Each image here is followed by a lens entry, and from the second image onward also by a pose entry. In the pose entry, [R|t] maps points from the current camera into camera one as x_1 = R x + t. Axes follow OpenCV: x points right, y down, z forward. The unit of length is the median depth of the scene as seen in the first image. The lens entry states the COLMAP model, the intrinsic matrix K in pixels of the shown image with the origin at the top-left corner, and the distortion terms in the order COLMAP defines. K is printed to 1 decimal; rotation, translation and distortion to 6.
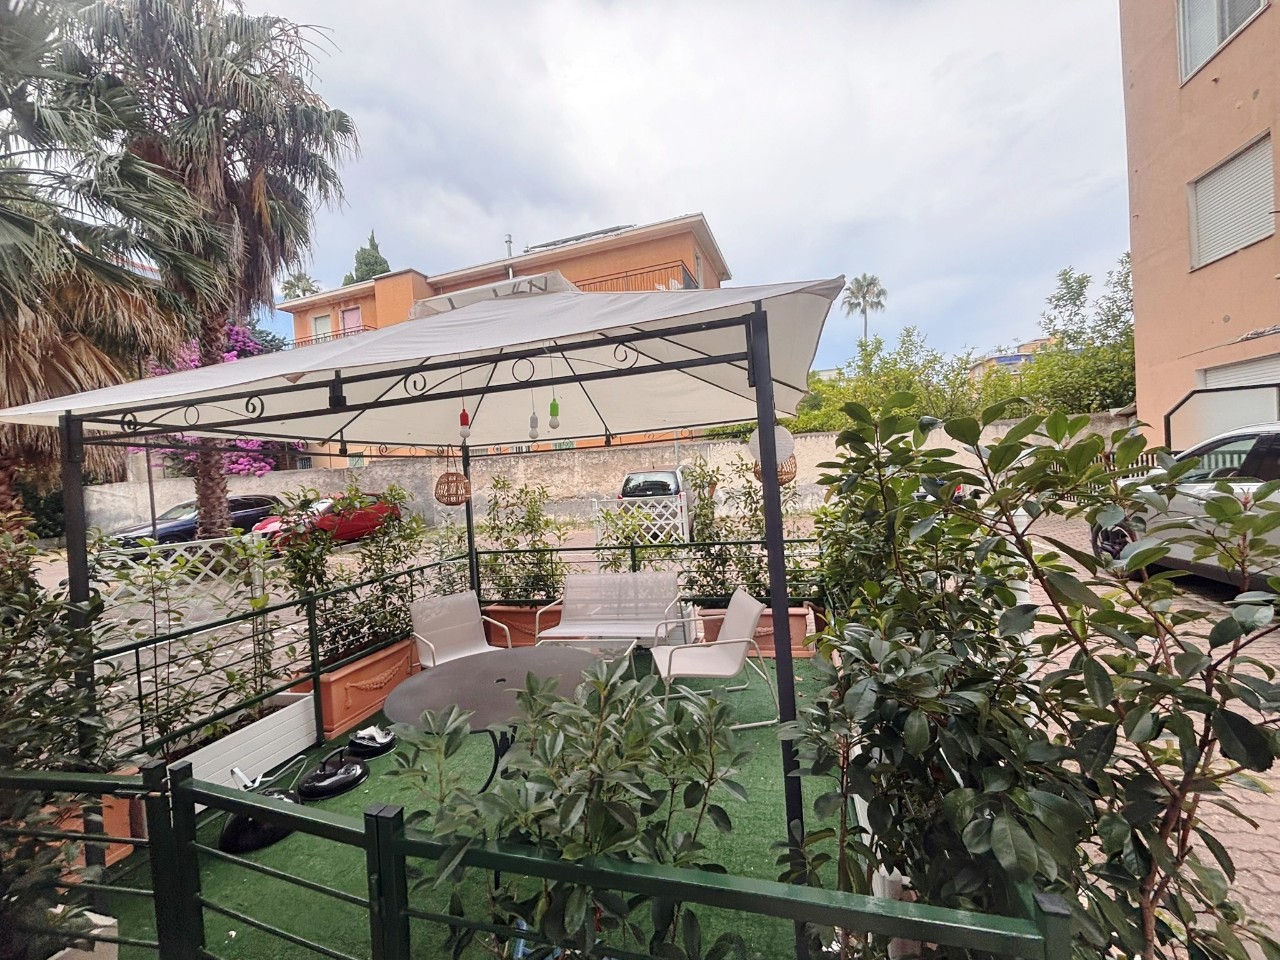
lens RADIAL K [[519.1, 0, 640.0], [0, 519.1, 480.0], [0, 0, 1]] dist [-0.001593, -0.000475]
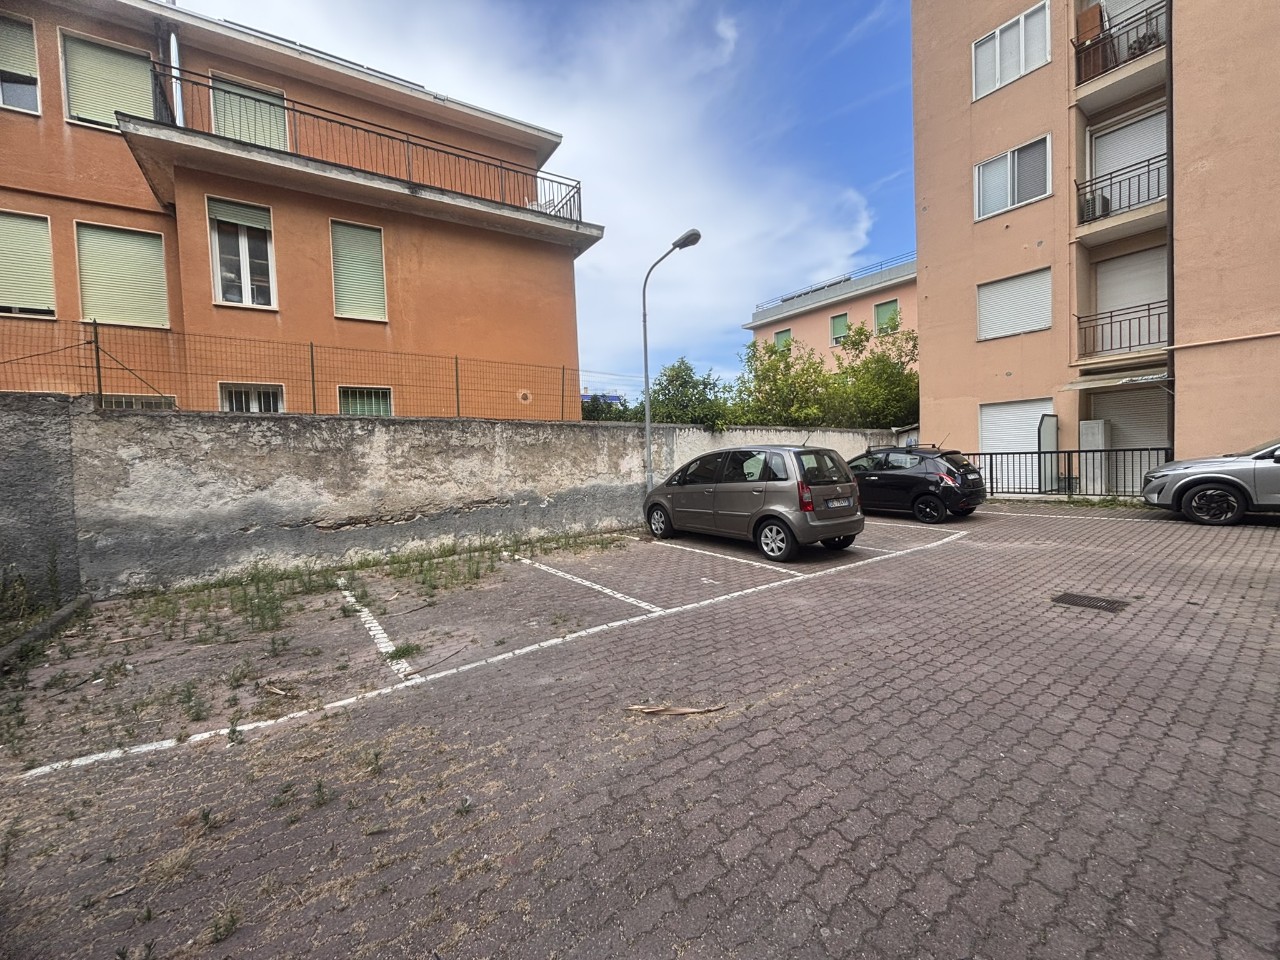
lens RADIAL K [[519.1, 0, 640.0], [0, 519.1, 480.0], [0, 0, 1]] dist [-0.001593, -0.000475]
pose [[0.625642, 0.015710, 0.779952, -0.481461], [0.010554, 0.999535, -0.028599, 0.028886], [-0.780039, 0.026124, 0.625185, 0.523251]]
